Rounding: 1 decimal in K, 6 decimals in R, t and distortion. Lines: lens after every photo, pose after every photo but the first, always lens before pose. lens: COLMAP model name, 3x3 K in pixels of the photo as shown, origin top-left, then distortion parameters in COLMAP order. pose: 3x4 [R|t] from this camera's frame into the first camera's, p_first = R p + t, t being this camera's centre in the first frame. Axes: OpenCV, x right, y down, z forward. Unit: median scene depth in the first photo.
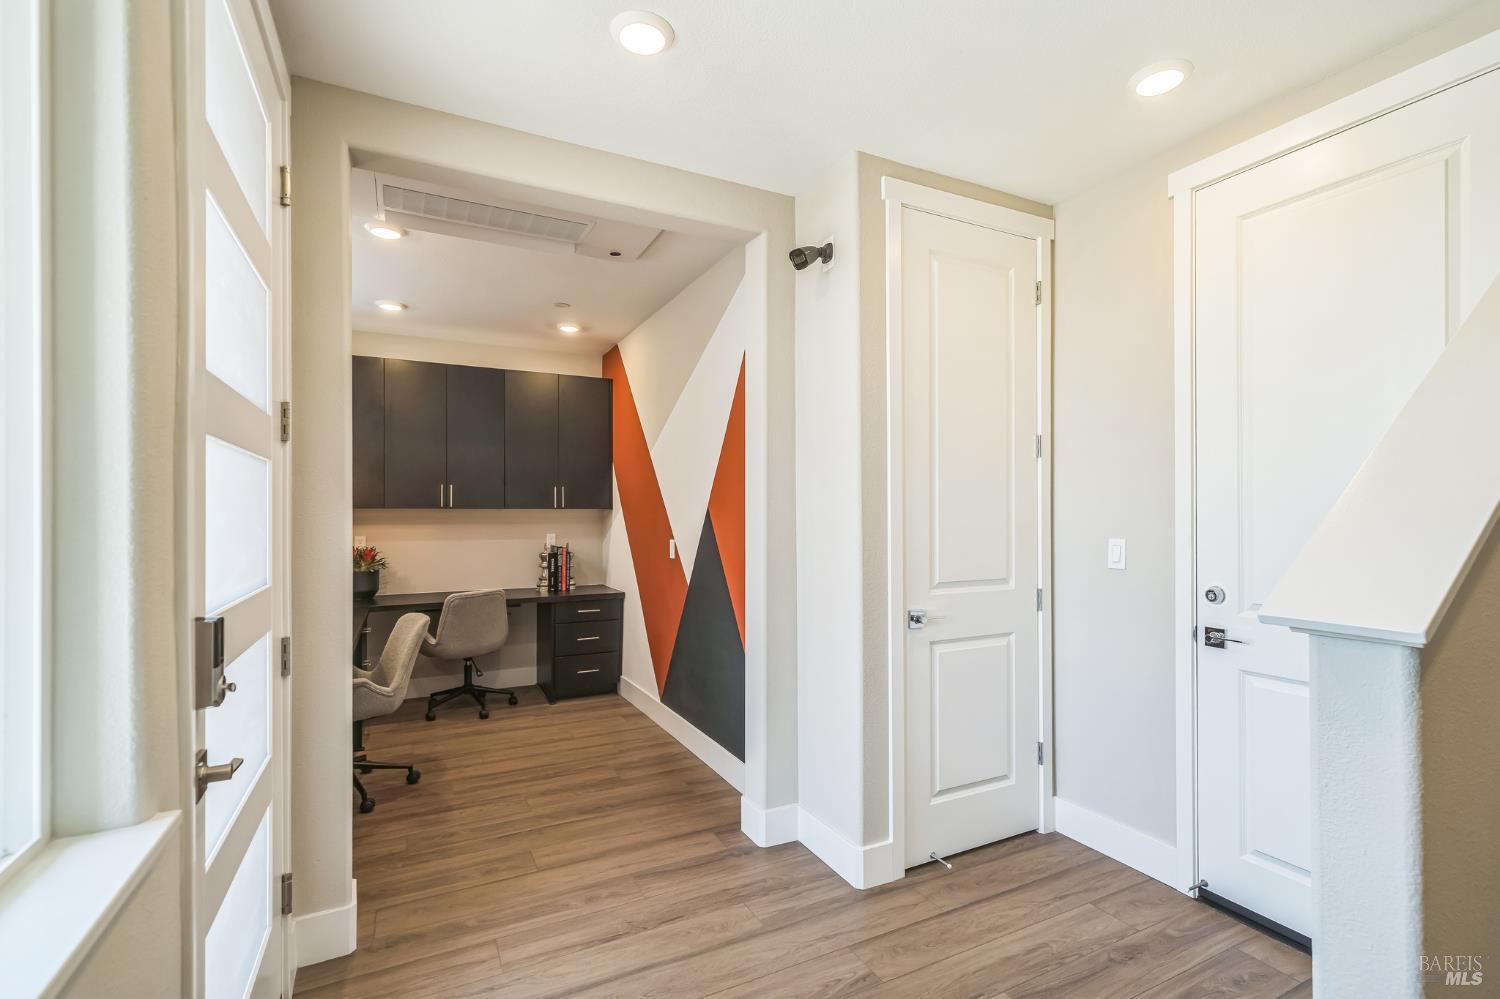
lens RADIAL K [[692.1, 0, 752.0], [0, 692.1, 509.4], [0, 0, 1]] dist [0.006005, 0.000237]
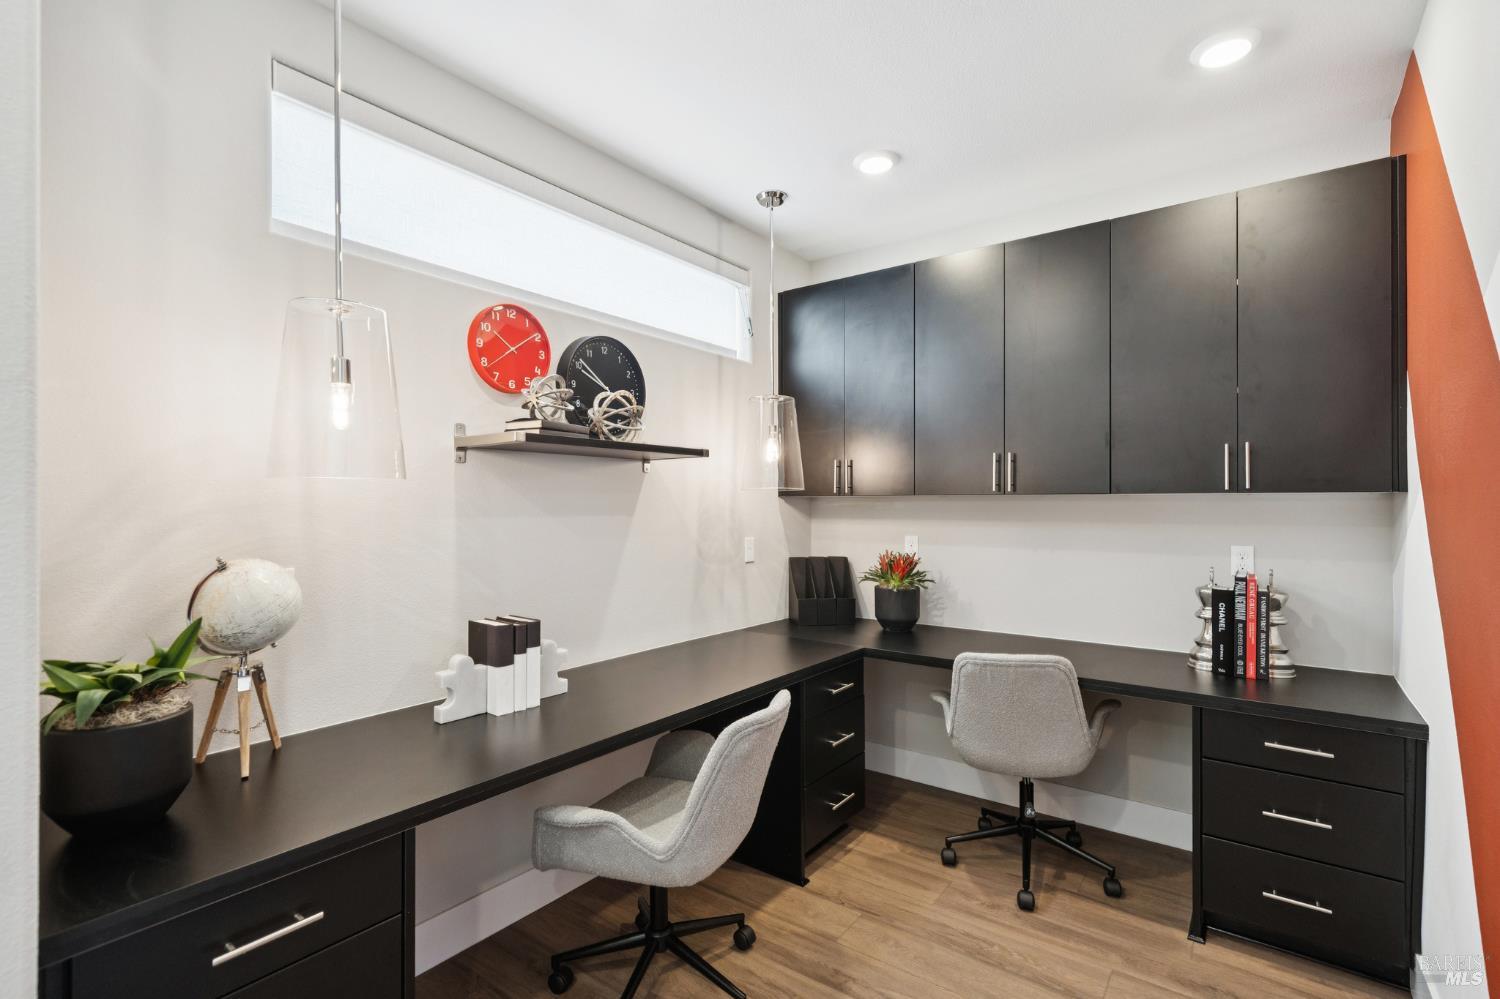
lens RADIAL K [[692.1, 0, 753.9], [0, 692.1, 495.6], [0, 0, 1]] dist [0.006005, 0.000237]
pose [[0.445275, -0.005668, -0.895376, -0.016954], [0.009598, 0.999953, -0.001557, -0.001506], [0.895342, -0.007901, 0.445309, 0.530863]]
